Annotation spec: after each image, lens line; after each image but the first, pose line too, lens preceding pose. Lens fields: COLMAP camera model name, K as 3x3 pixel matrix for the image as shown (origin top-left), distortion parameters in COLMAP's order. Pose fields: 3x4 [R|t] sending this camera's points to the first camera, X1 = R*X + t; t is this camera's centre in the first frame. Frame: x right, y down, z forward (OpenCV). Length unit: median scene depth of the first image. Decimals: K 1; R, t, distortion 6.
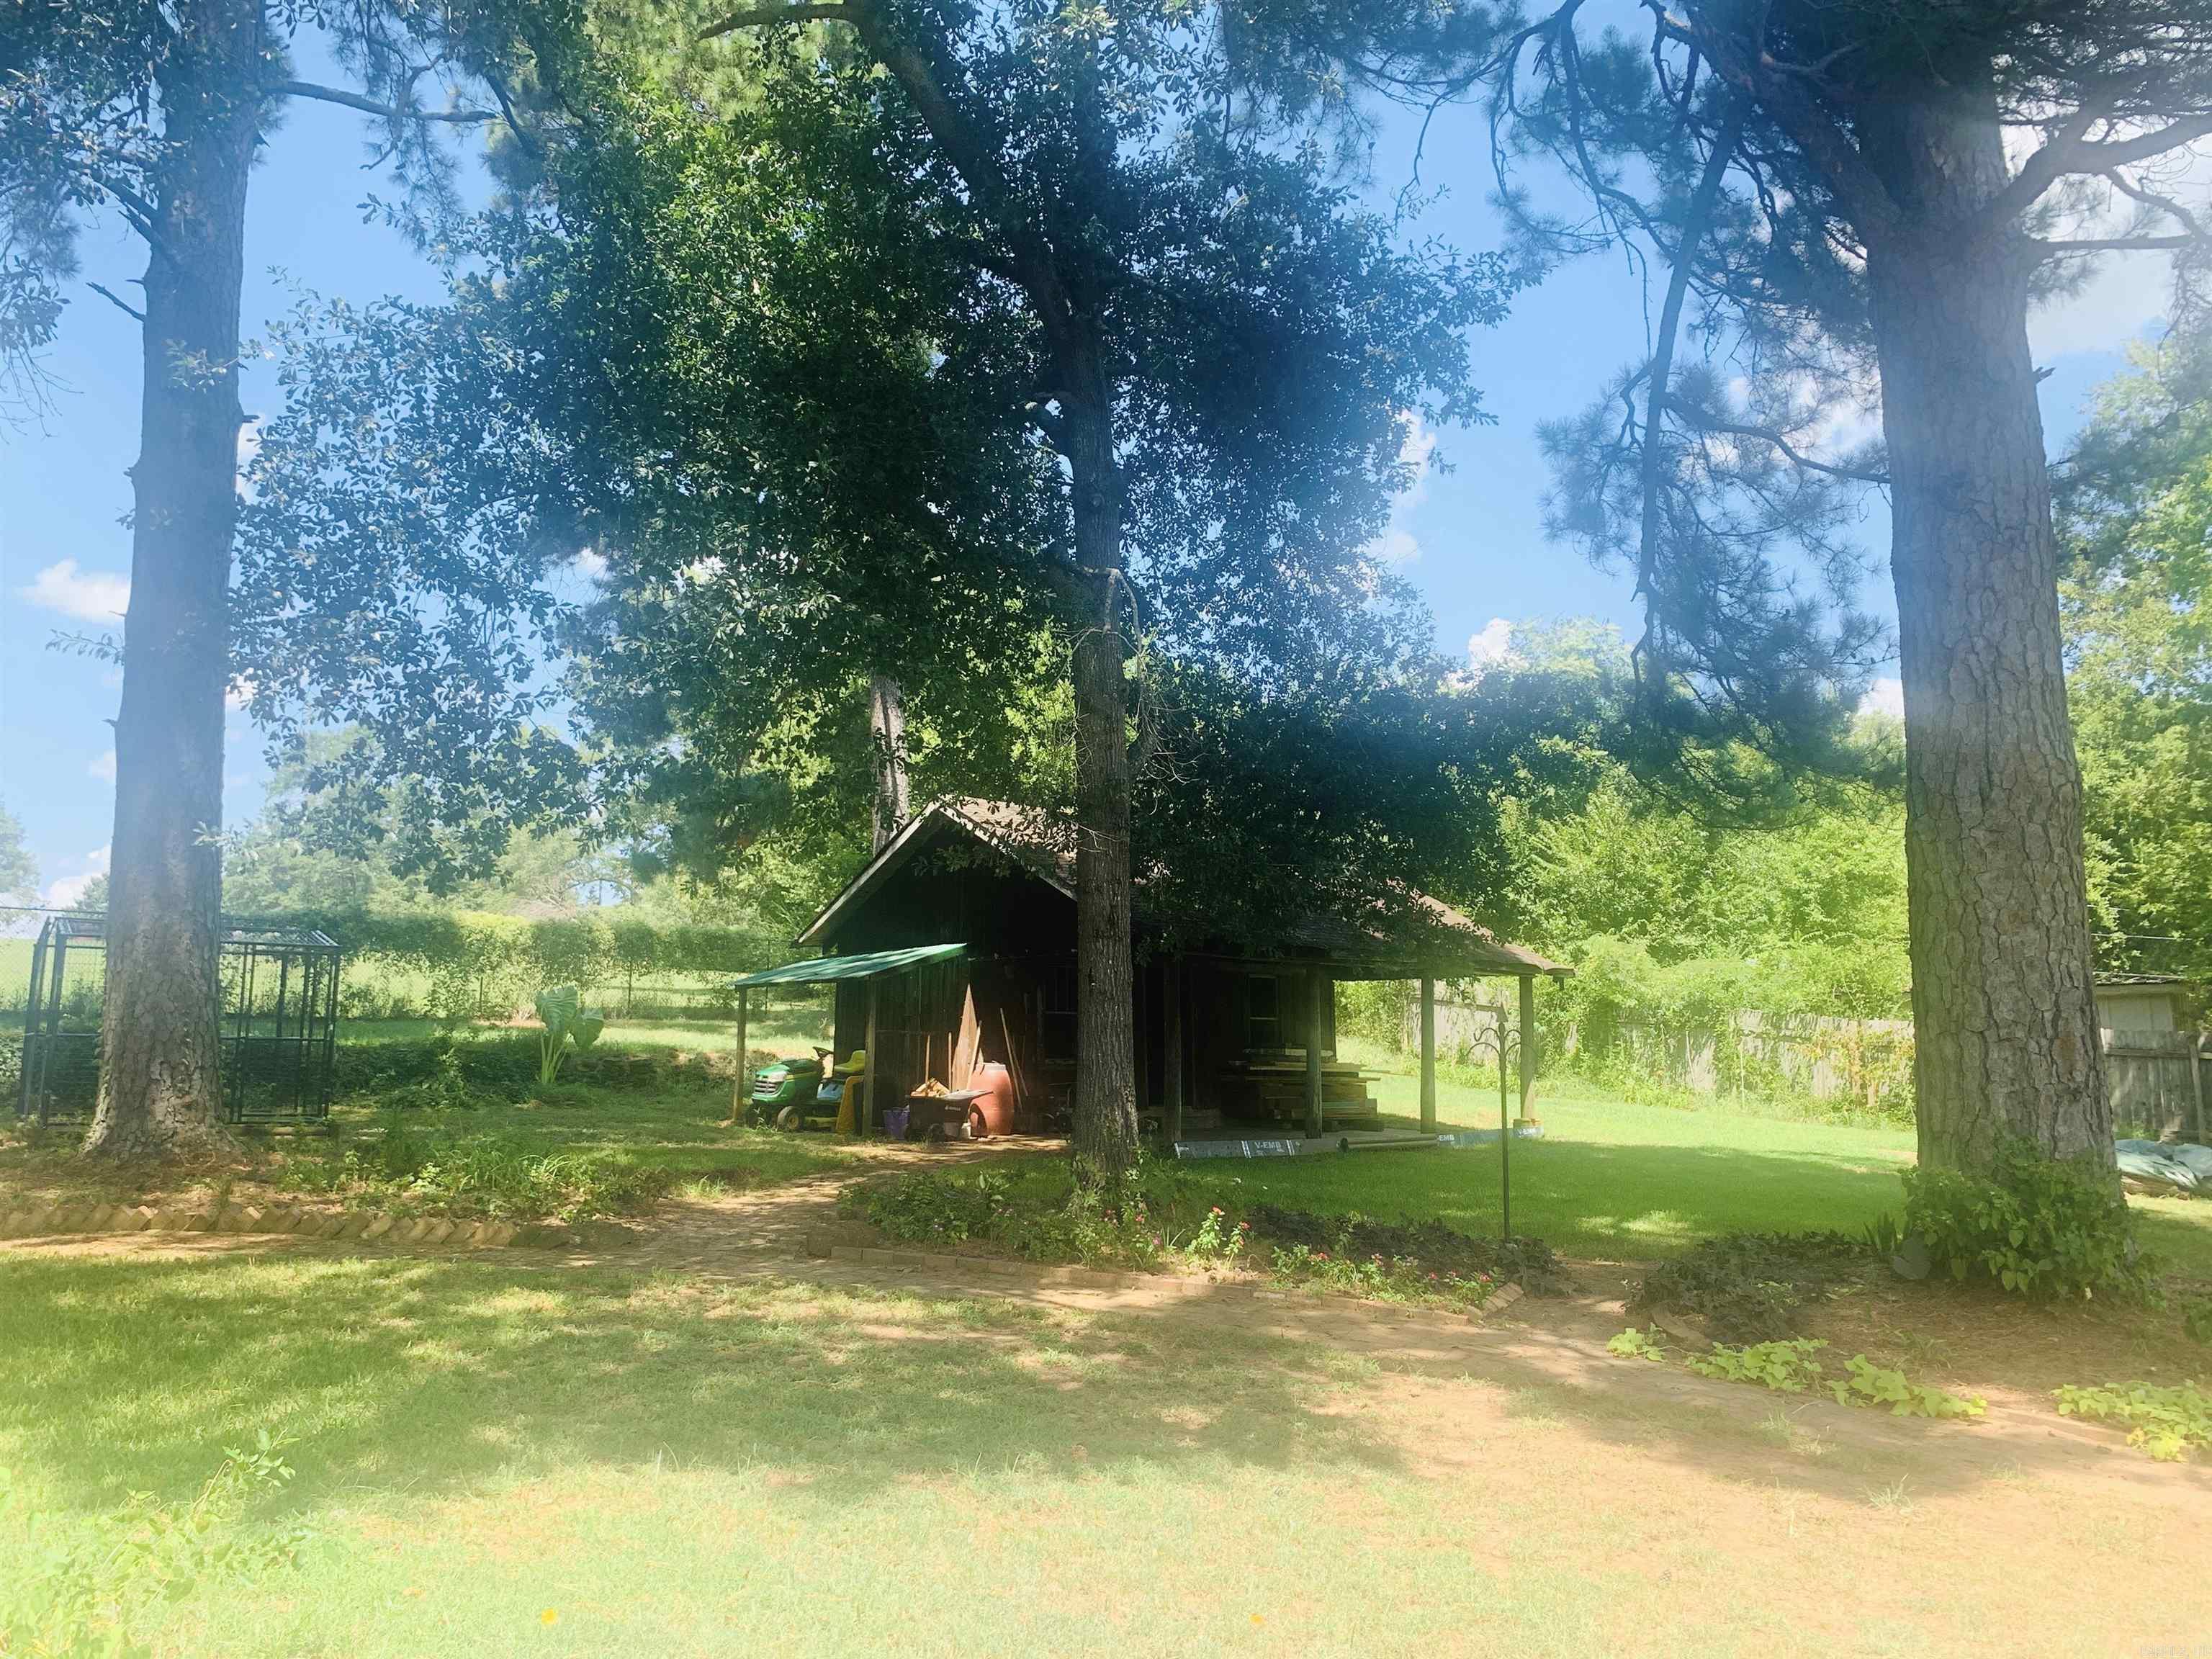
lens RADIAL K [[1656.3, 0, 1094.5], [0, 1656.3, 789.1], [0, 0, 1]] dist [0.014719, -0.001838]
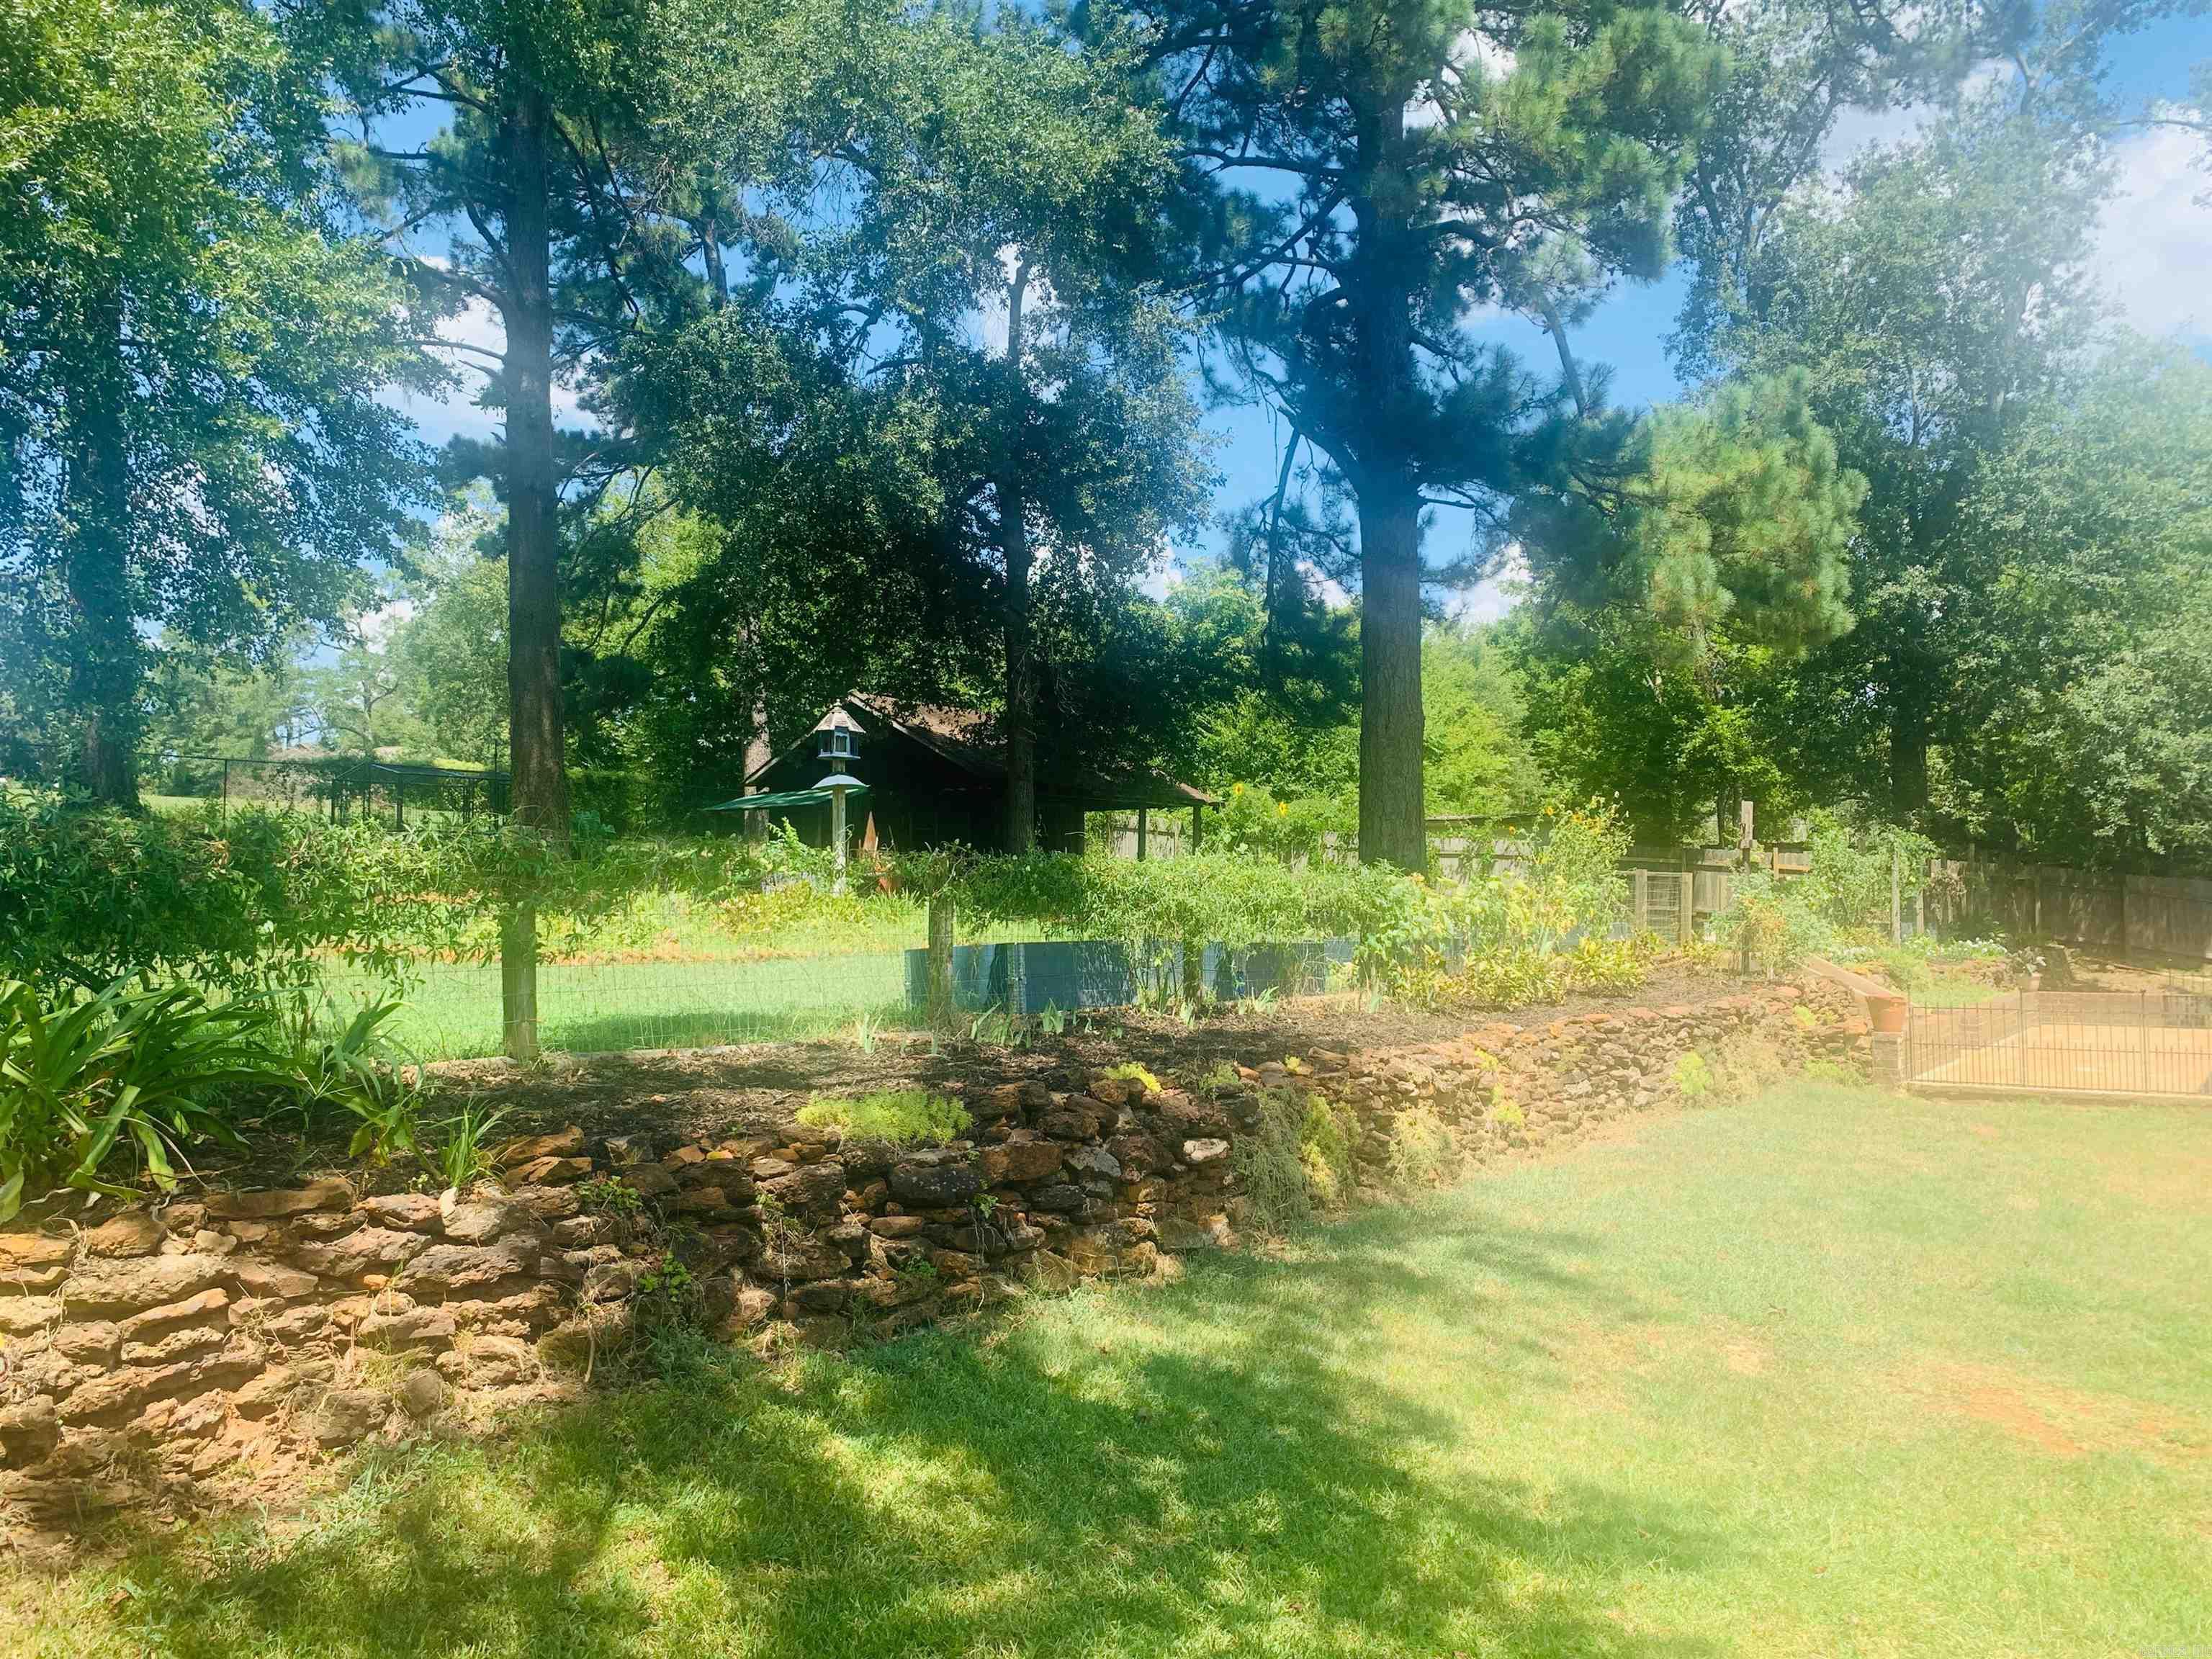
lens RADIAL K [[1656.3, 0, 1111.6], [0, 1656.3, 834.2], [0, 0, 1]] dist [0.014719, -0.001838]
pose [[0.976467, 0.000434, 0.215667, -0.168970], [-0.025537, 0.993196, 0.113625, -0.042582], [-0.214150, -0.116458, 0.969834, -0.553938]]
